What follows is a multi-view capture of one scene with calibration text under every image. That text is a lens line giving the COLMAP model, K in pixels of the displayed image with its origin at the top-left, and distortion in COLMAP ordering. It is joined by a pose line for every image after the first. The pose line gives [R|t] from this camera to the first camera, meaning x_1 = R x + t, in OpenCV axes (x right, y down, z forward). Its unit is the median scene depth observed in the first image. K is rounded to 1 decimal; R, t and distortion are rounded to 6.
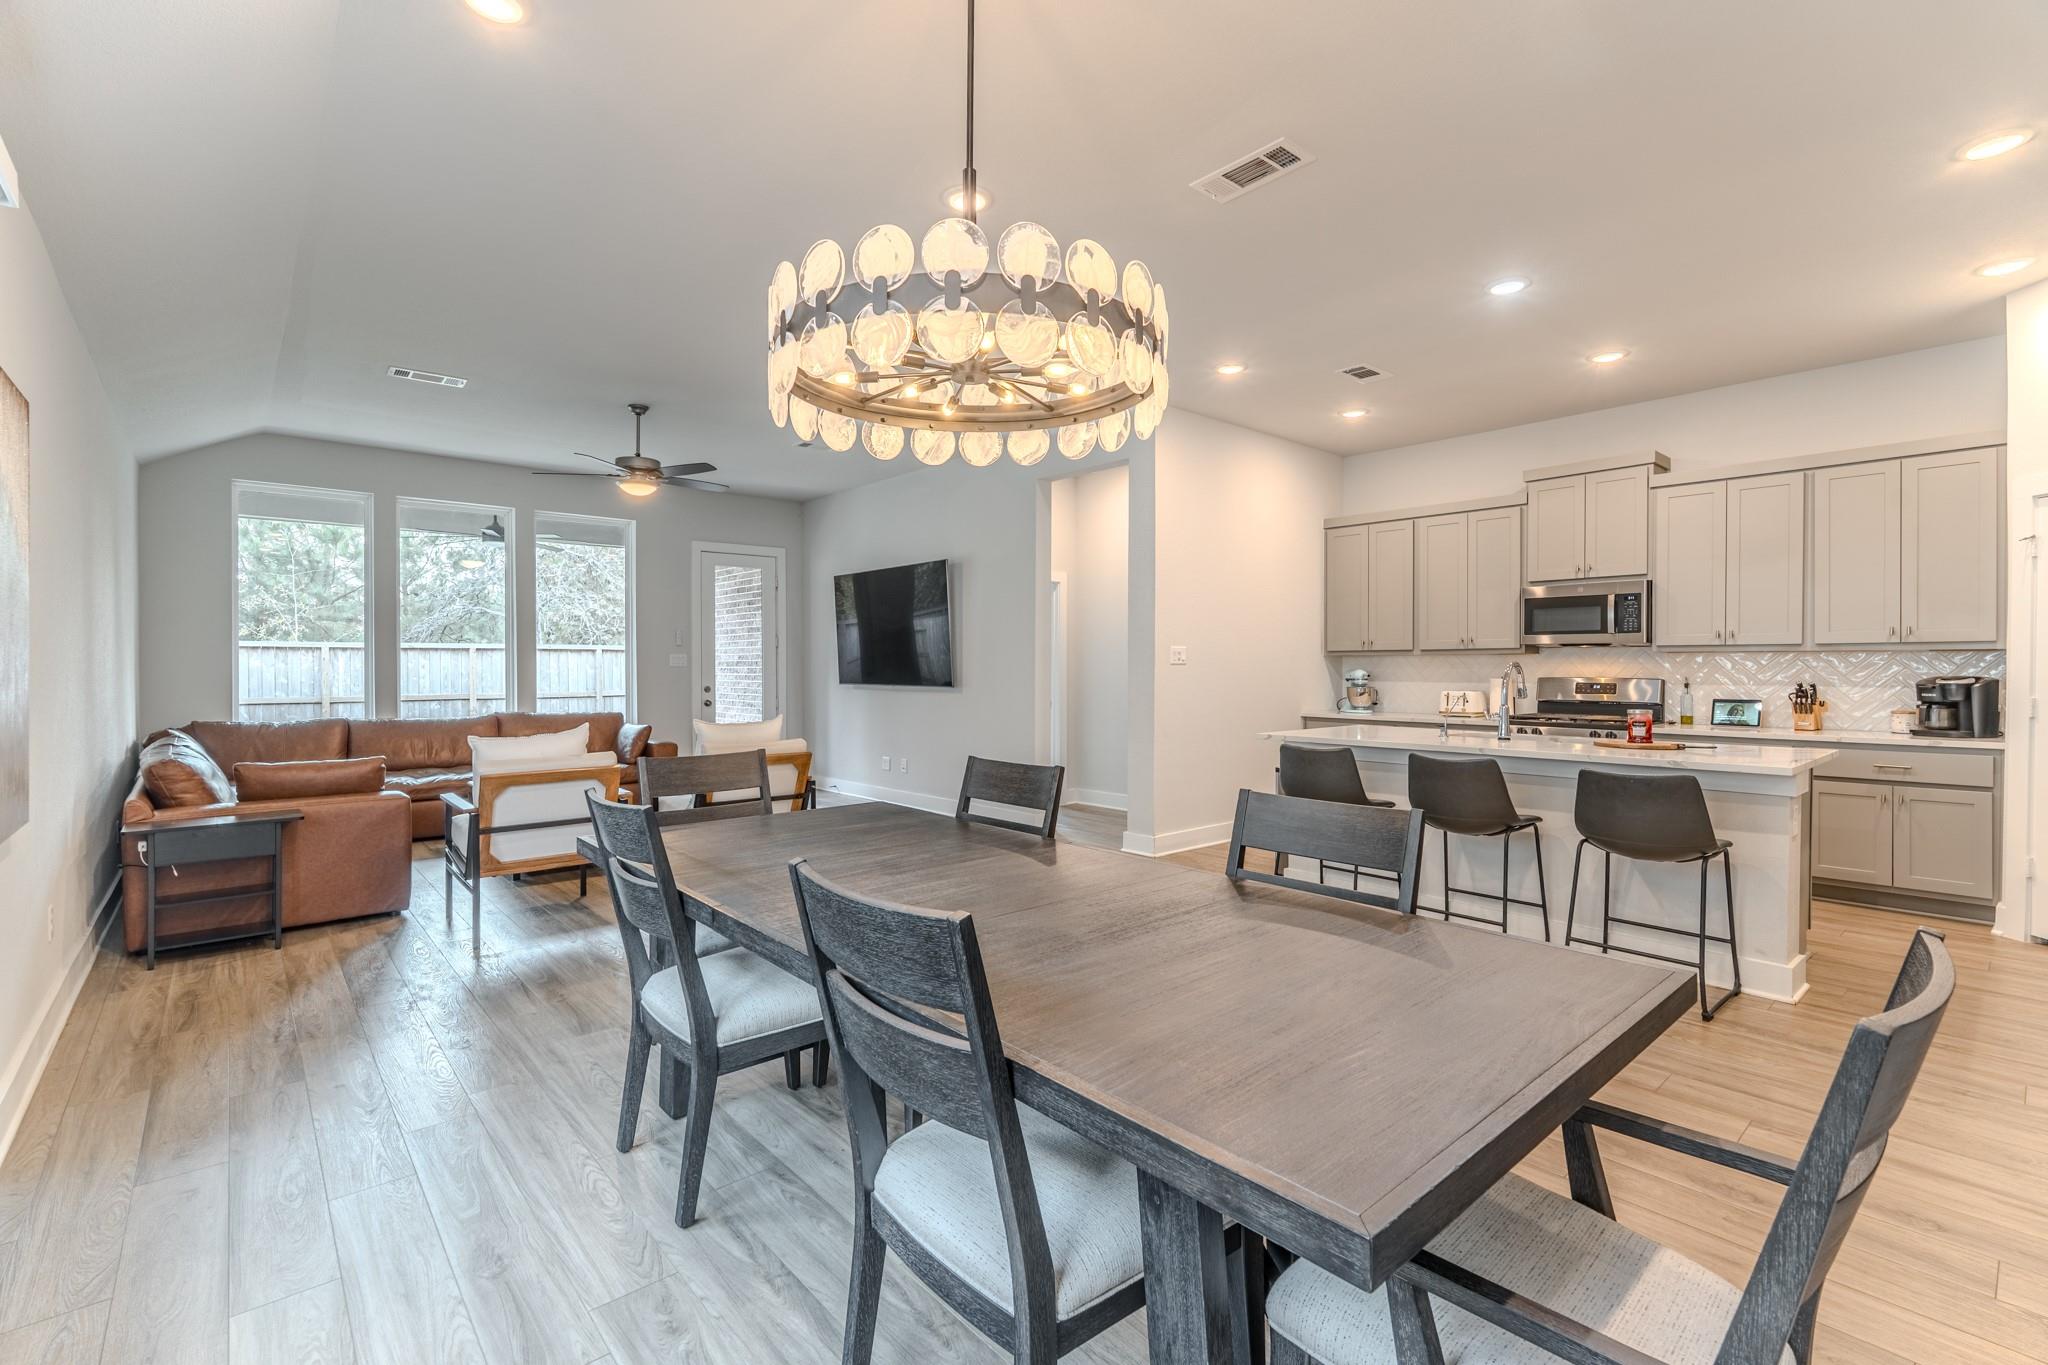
lens RADIAL K [[914.4, 0, 1027.7], [0, 914.4, 677.1], [0, 0, 1]] dist [-0.000871, -0.000135]
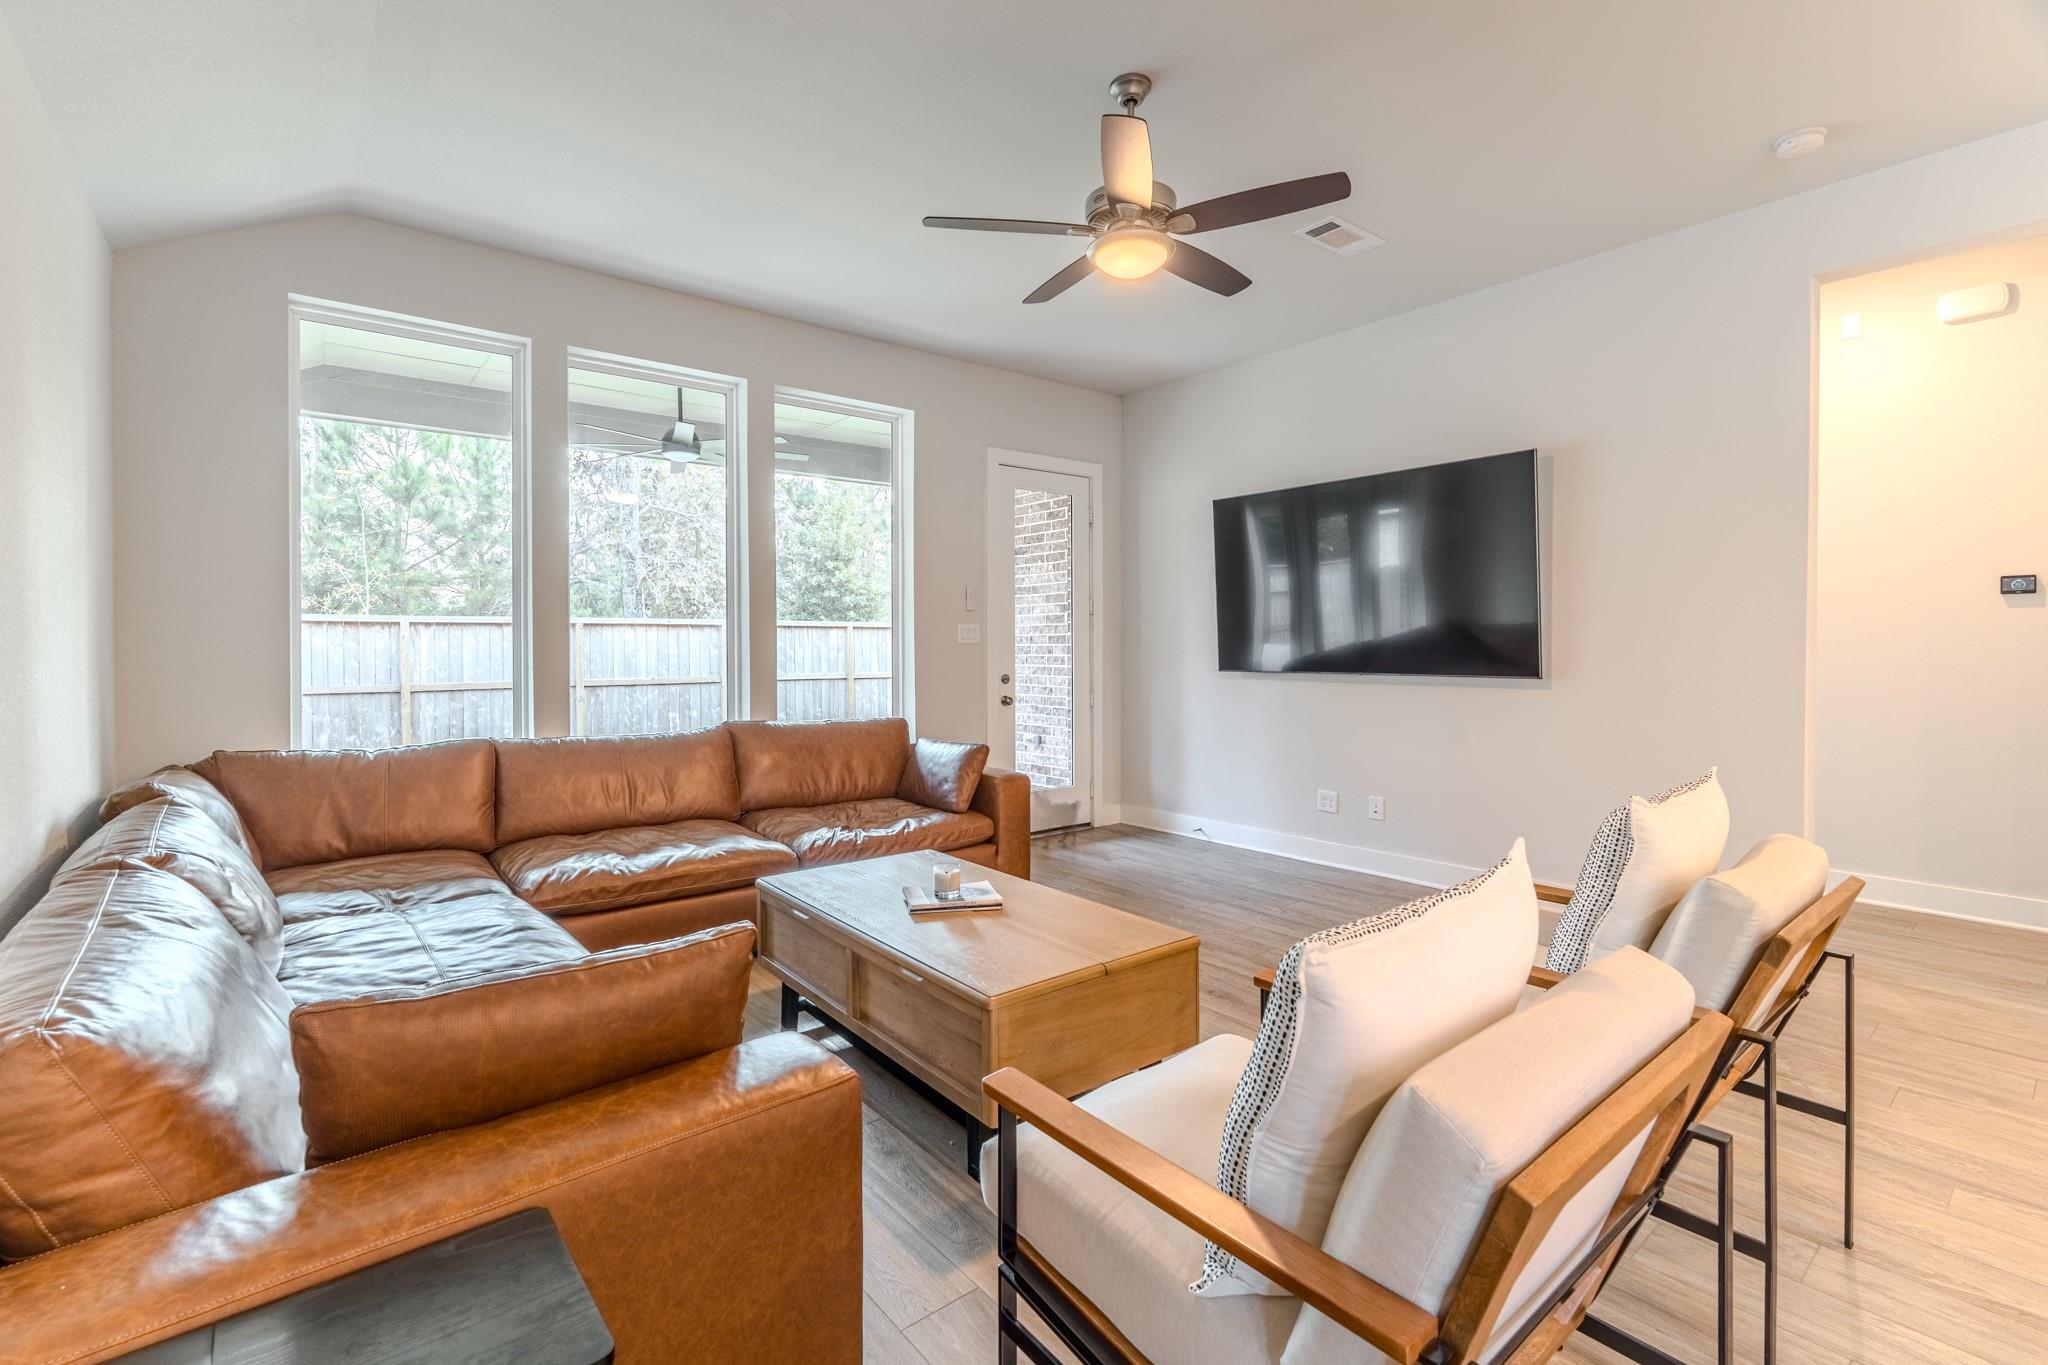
lens RADIAL K [[909.8, 0, 1024.1], [0, 909.8, 655.7], [0, 0, 1]] dist [-0.003232, -0.000250]
pose [[0.999273, -0.001956, -0.038064, -0.405586], [0.001932, 0.999998, -0.000677, -0.003346], [0.038065, 0.000603, 0.999275, 0.467666]]
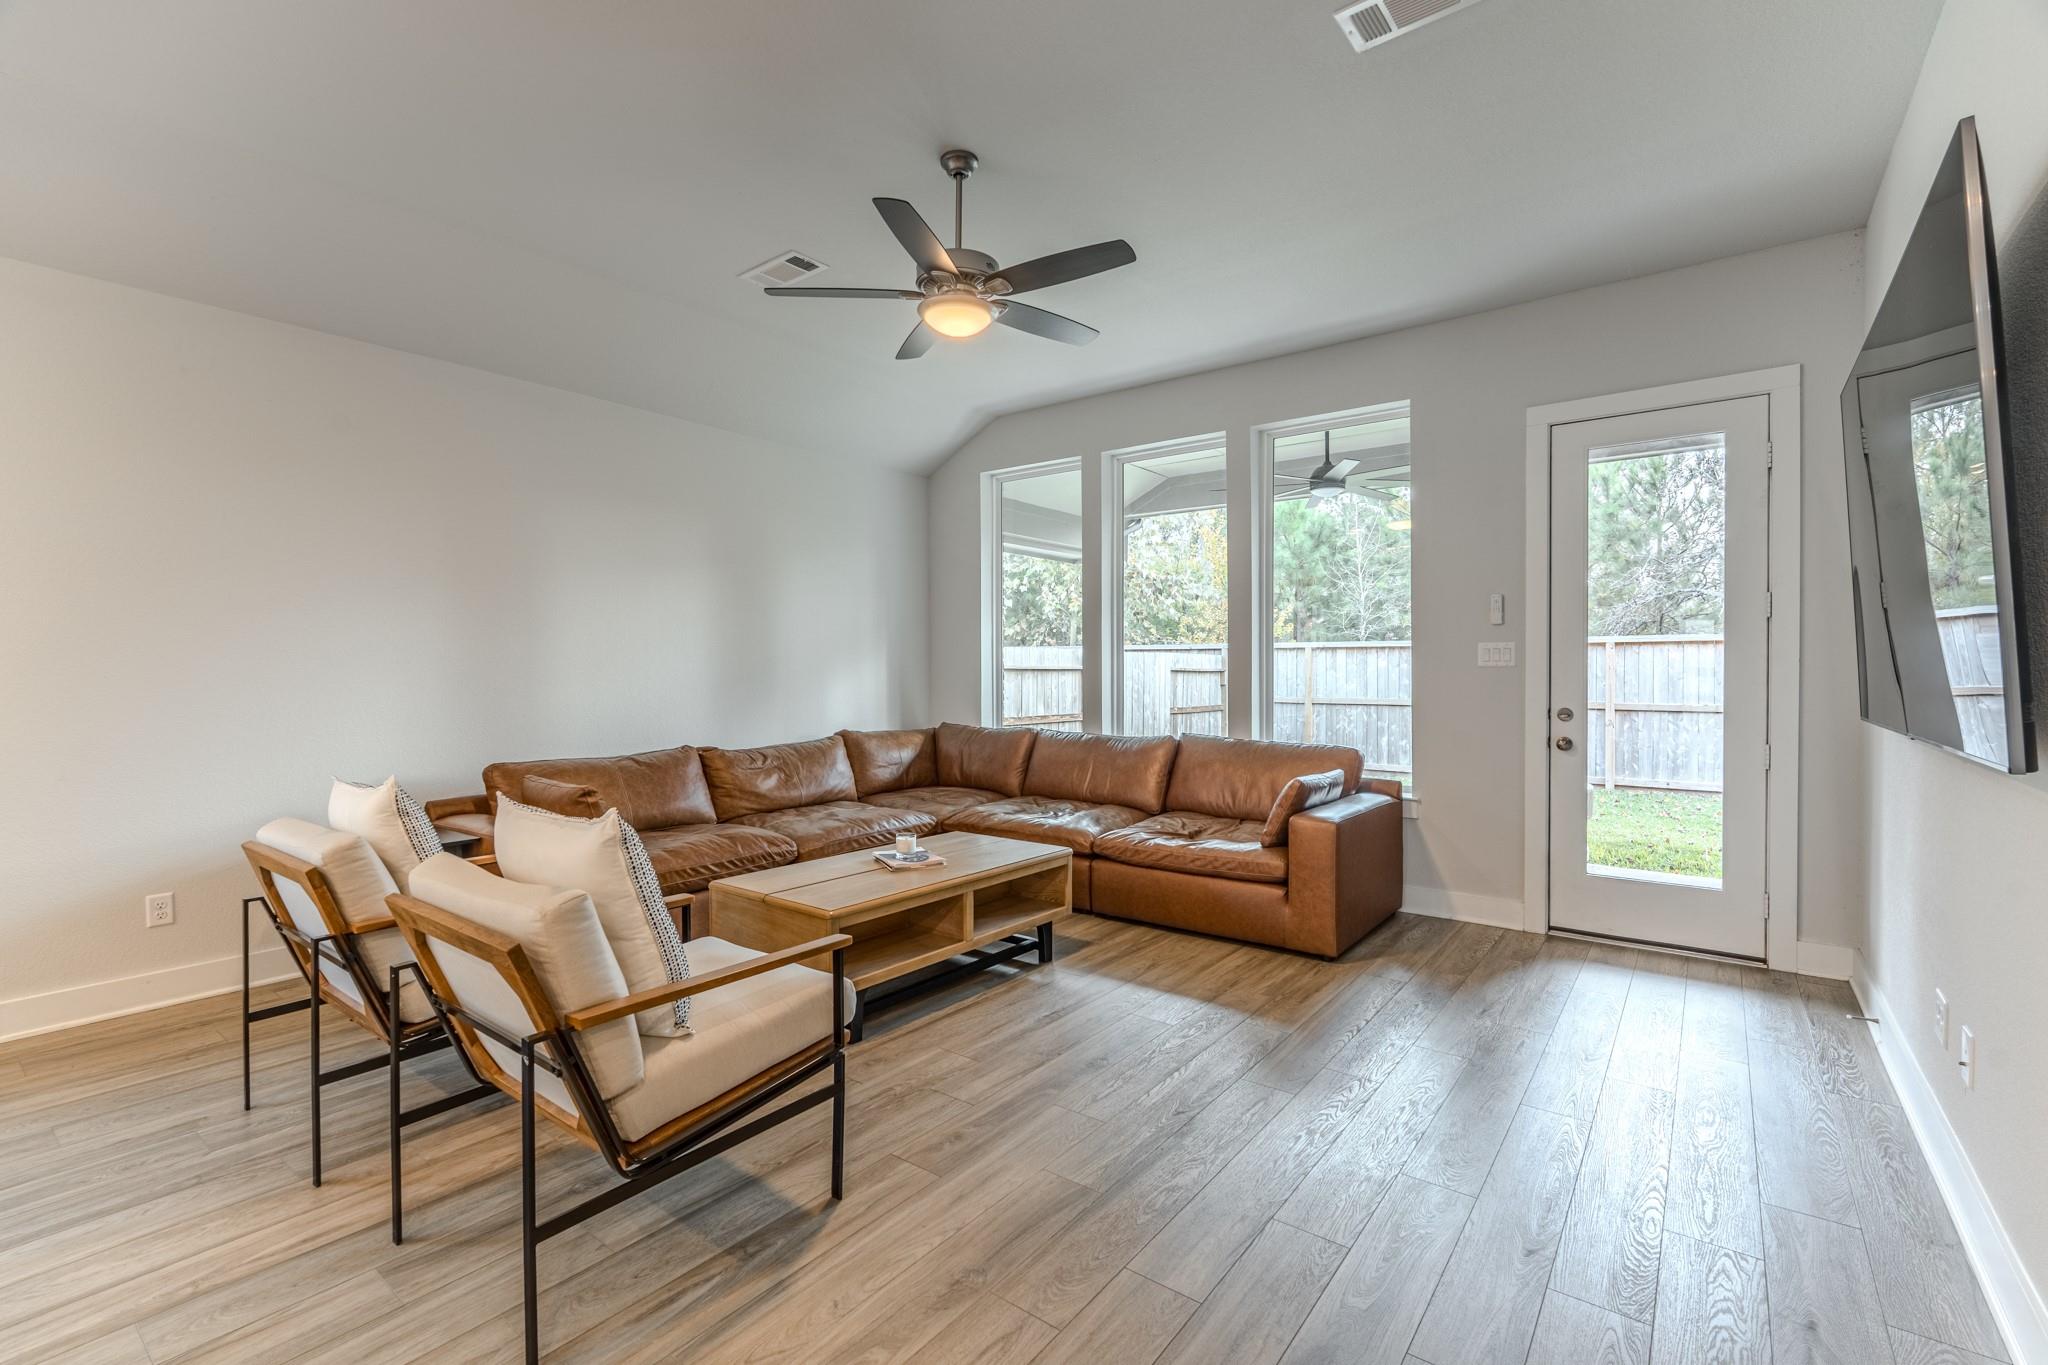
lens RADIAL K [[914.4, 0, 1027.7], [0, 914.4, 677.1], [0, 0, 1]] dist [-0.000871, -0.000135]
pose [[0.195919, 0.008765, -0.980581, 0.076737], [-0.009630, 0.999929, 0.007013, -0.008512], [0.980573, 0.008069, 0.195989, 0.822724]]
